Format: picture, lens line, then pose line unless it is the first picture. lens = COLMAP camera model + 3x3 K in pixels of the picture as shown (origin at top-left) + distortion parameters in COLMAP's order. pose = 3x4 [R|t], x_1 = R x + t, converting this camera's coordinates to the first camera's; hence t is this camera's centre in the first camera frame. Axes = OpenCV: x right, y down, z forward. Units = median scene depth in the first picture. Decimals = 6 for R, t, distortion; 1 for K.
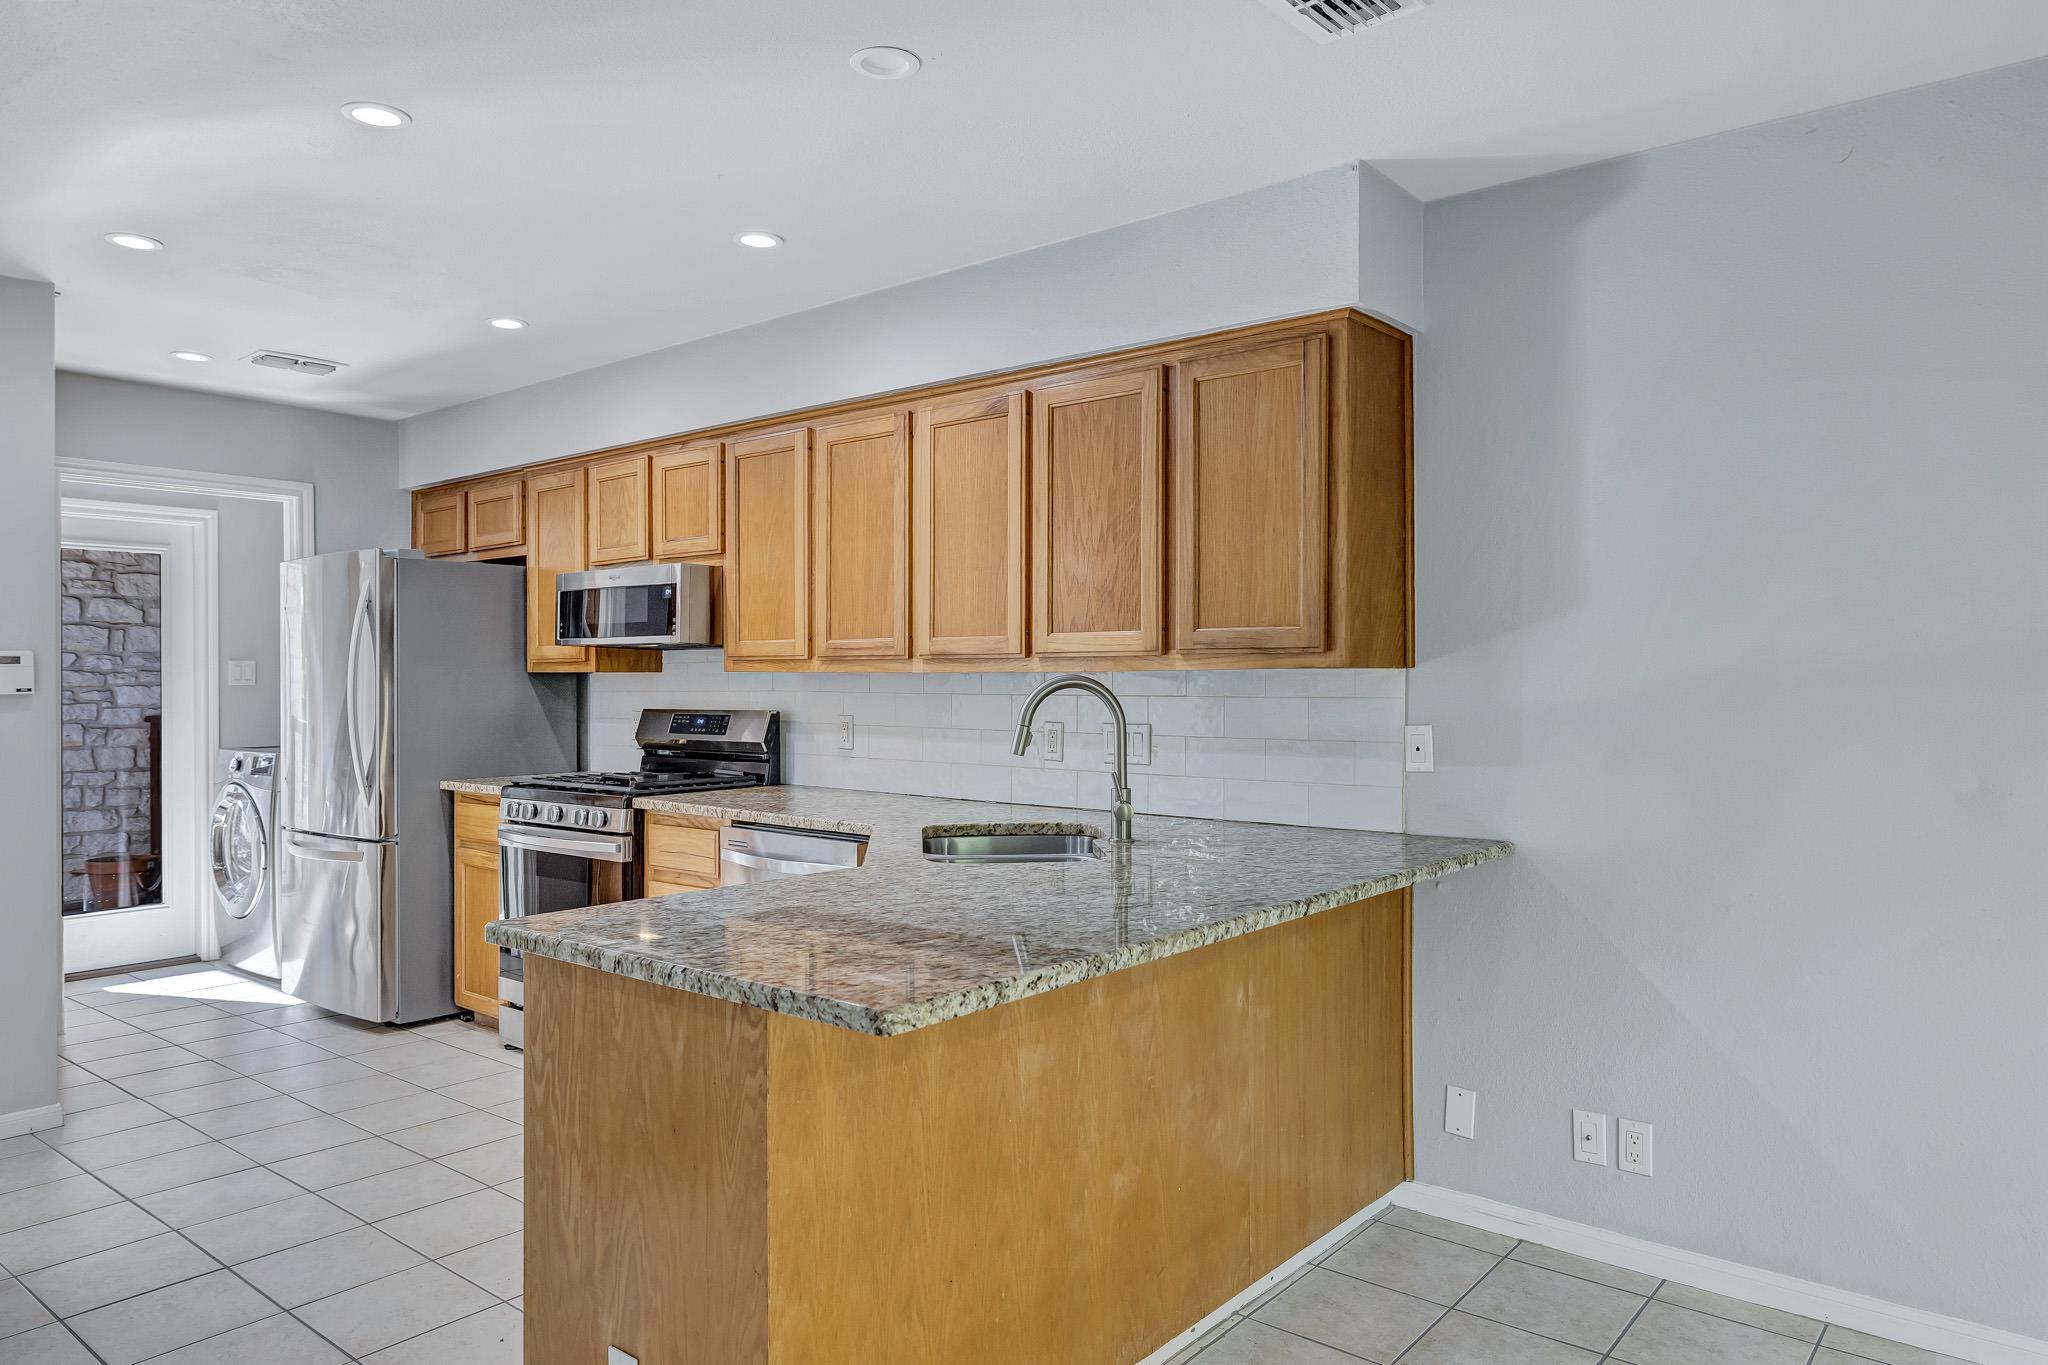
lens RADIAL K [[1329.4, 0, 1024.0], [0, 1329.4, 682.5], [0, 0, 1]] dist [0.003068, 0.000280]
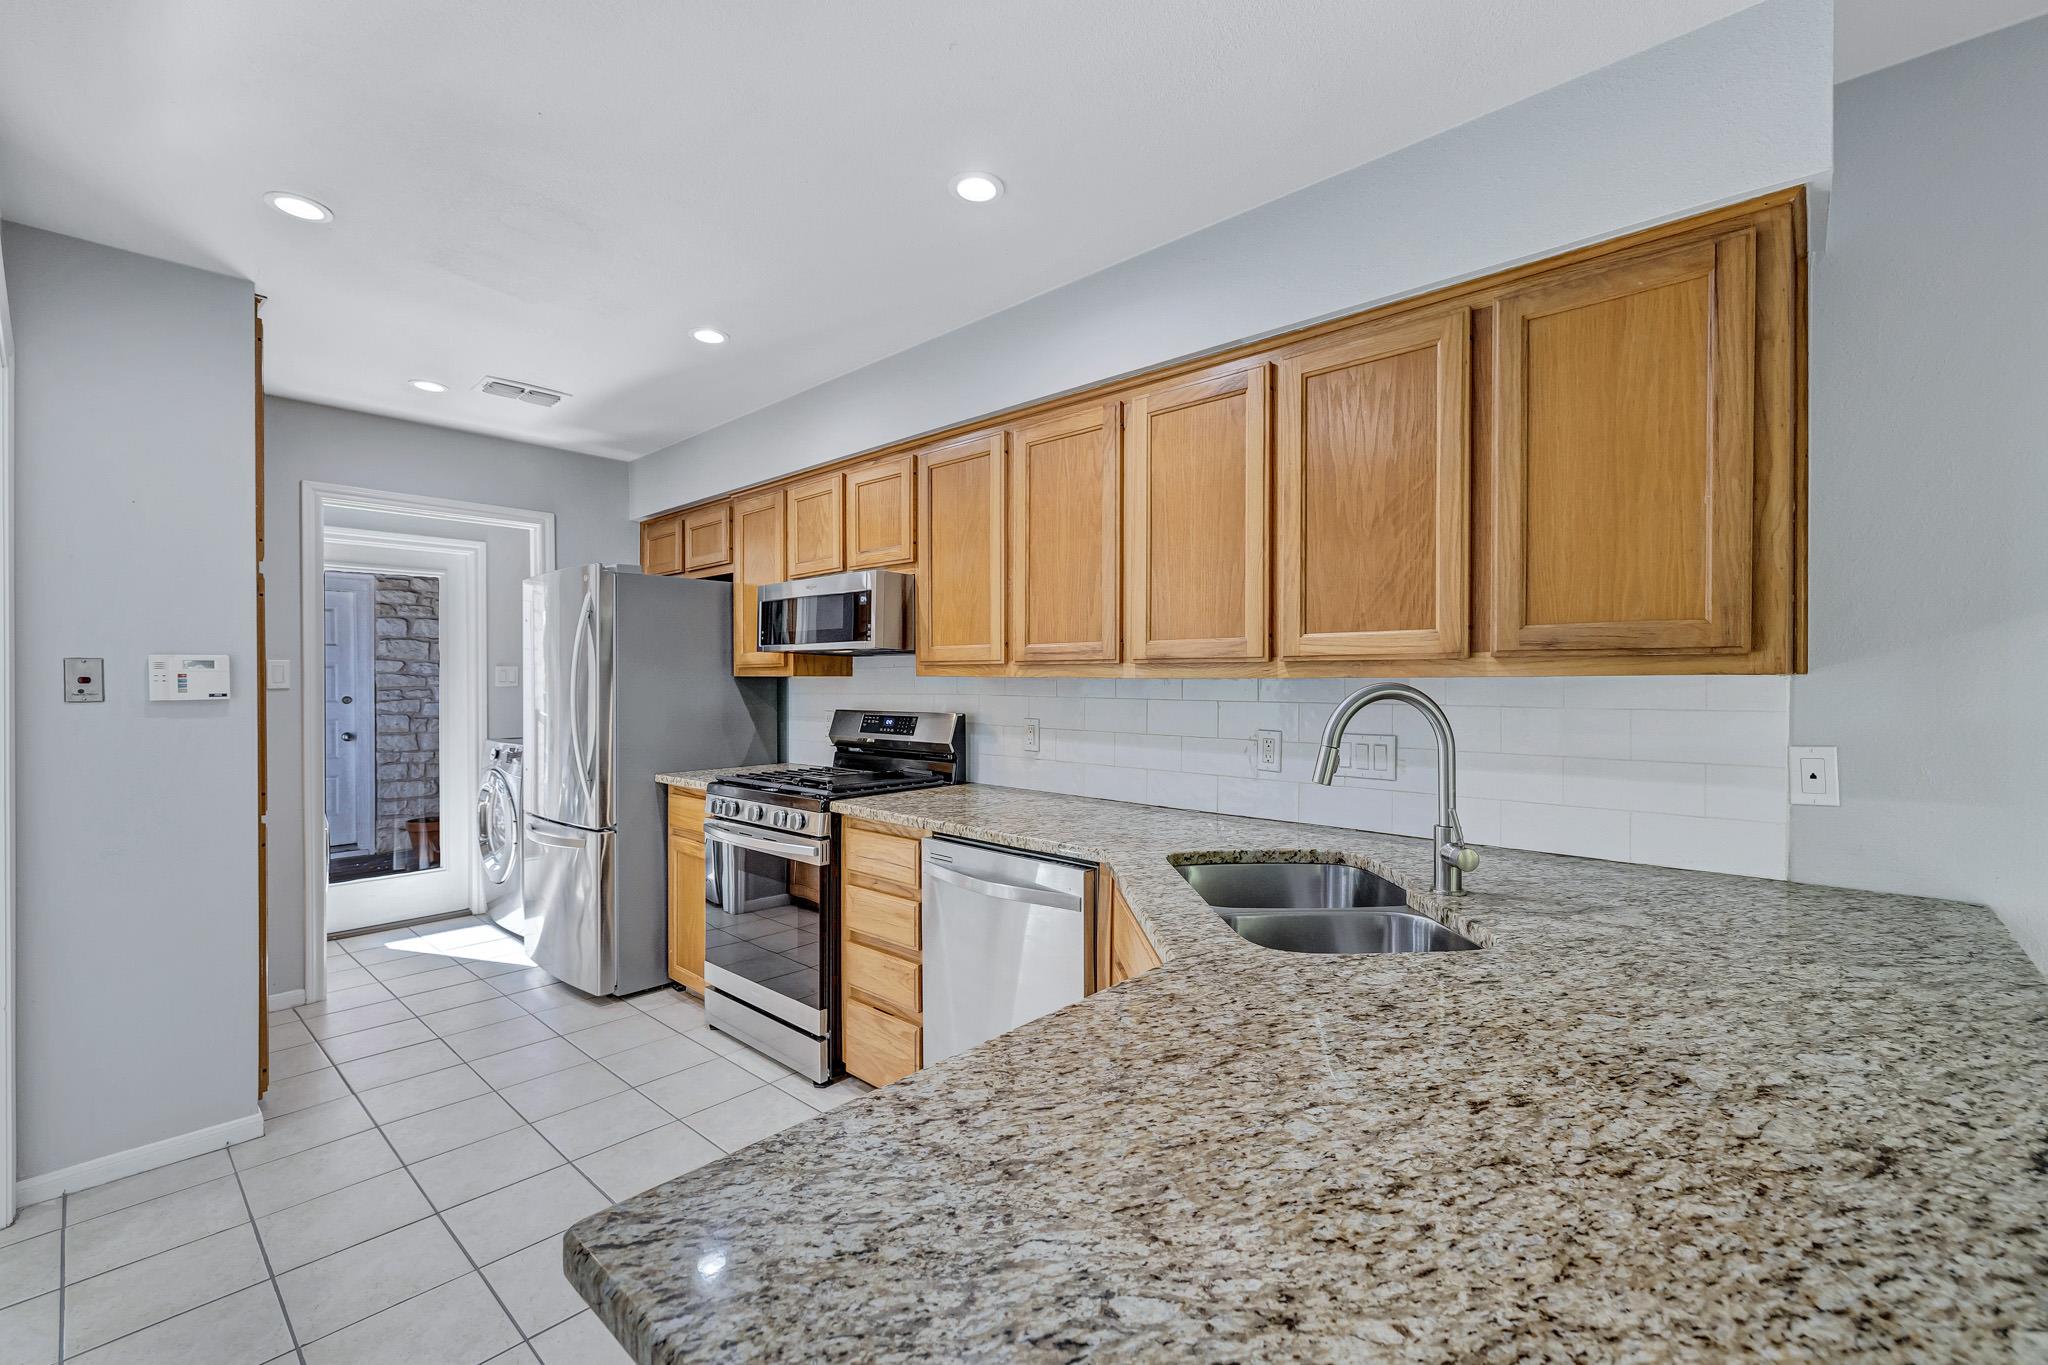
lens RADIAL K [[860.6, 0, 1026.2], [0, 860.6, 683.5], [0, 0, 1]] dist [0.000659, -0.000257]
pose [[0.998866, 0.001389, -0.047587, -0.114450], [-0.001296, 0.999997, 0.001981, -0.004310], [0.047589, -0.001917, 0.998865, 0.354562]]
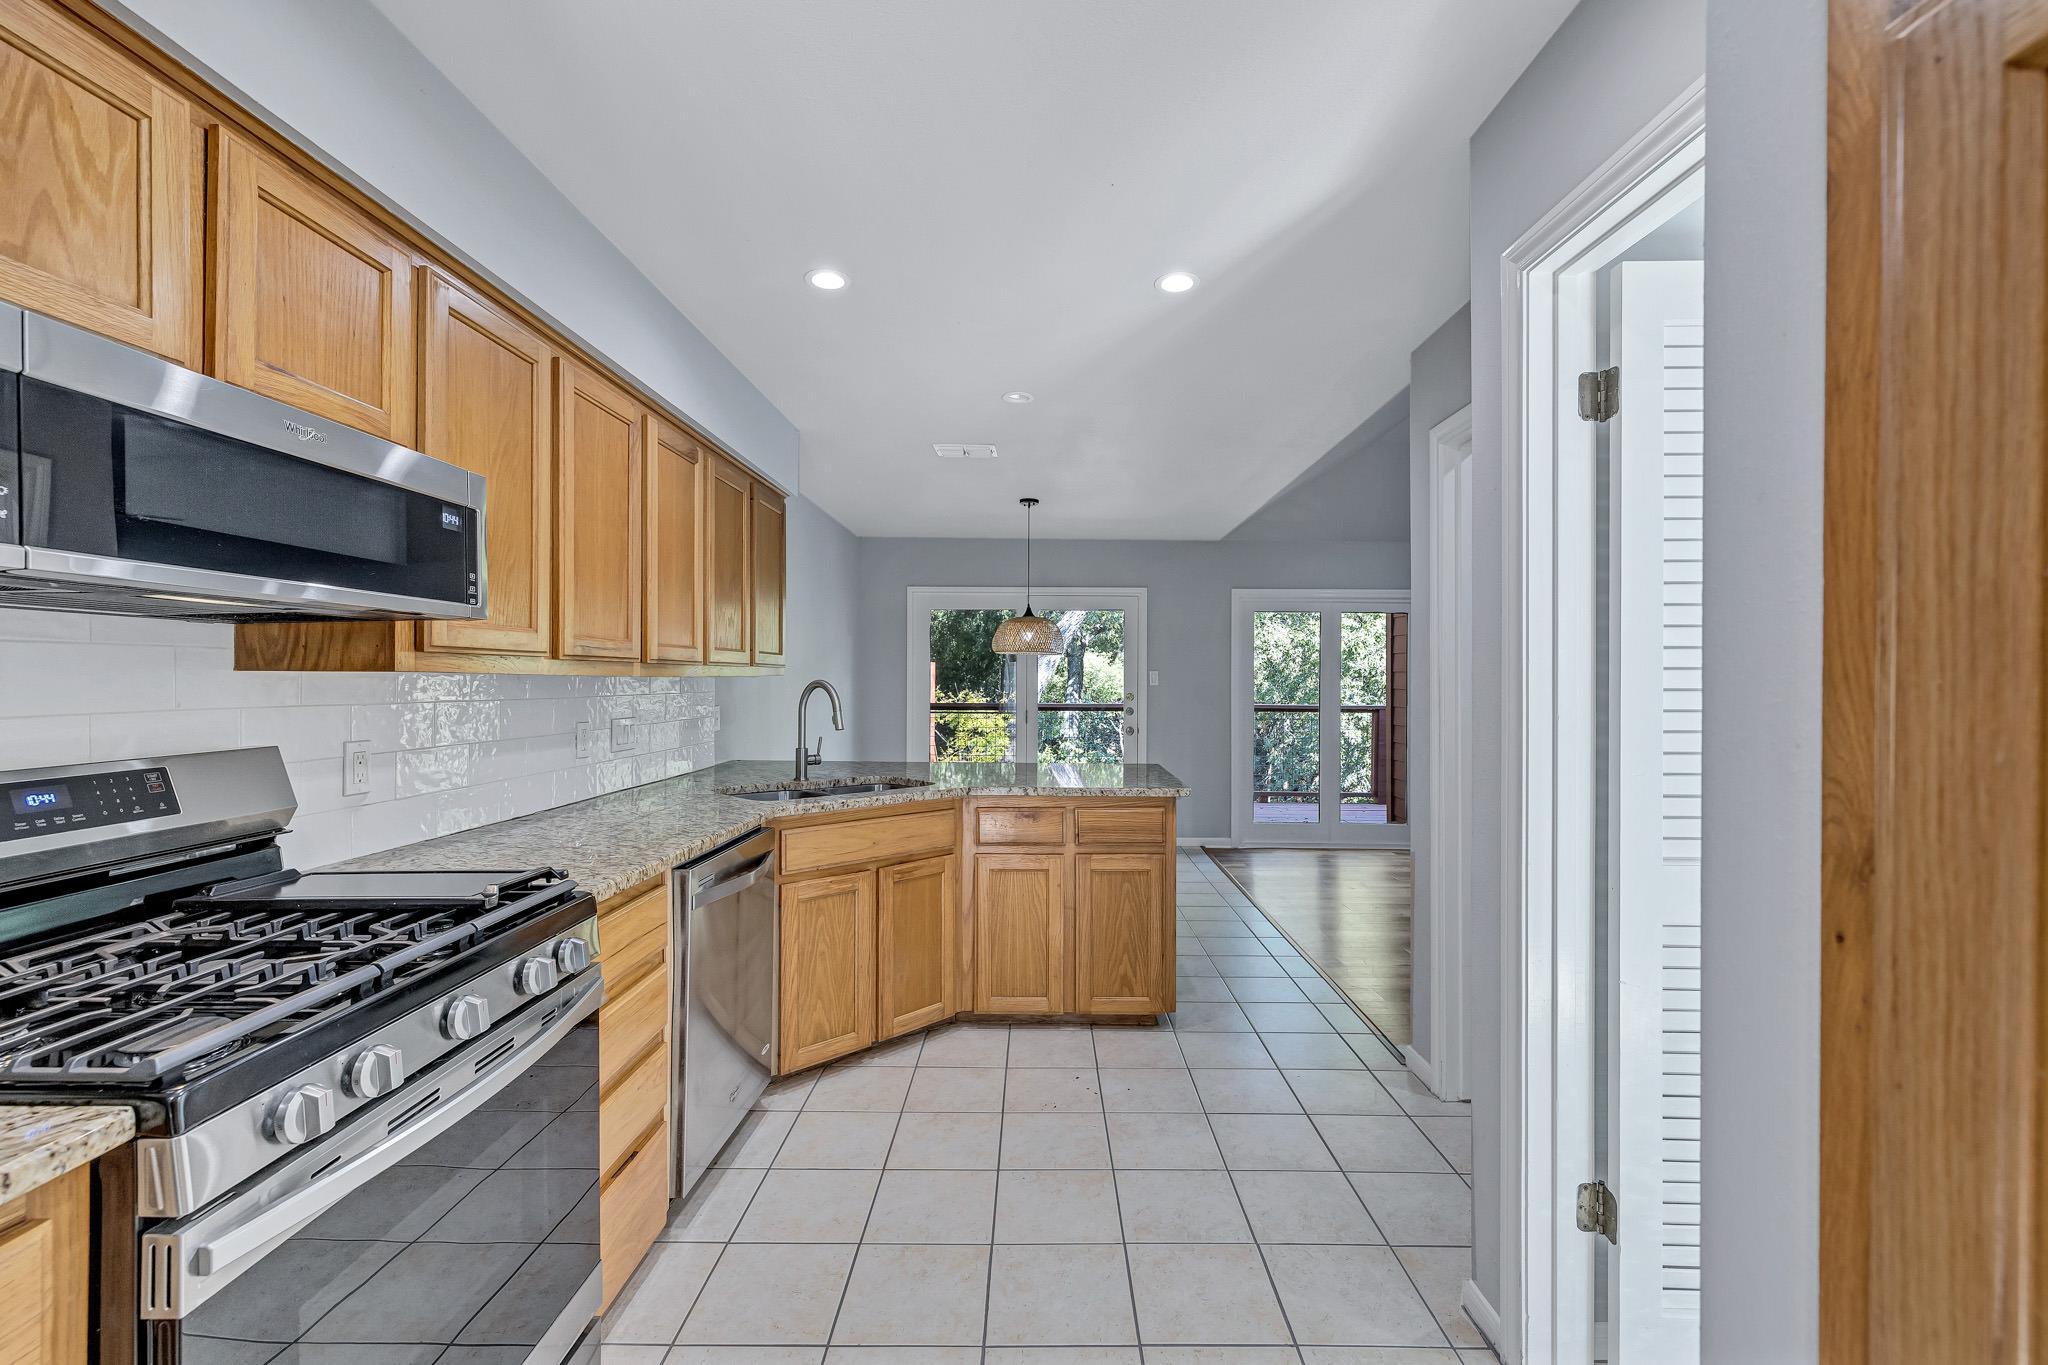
lens RADIAL K [[860.6, 0, 1026.2], [0, 860.6, 683.5], [0, 0, 1]] dist [0.000659, -0.000257]
pose [[-0.621946, -0.004496, 0.783048, -0.702082], [0.000441, 0.999981, 0.006092, -0.006022], [-0.783060, 0.004134, -0.621932, 1.080078]]
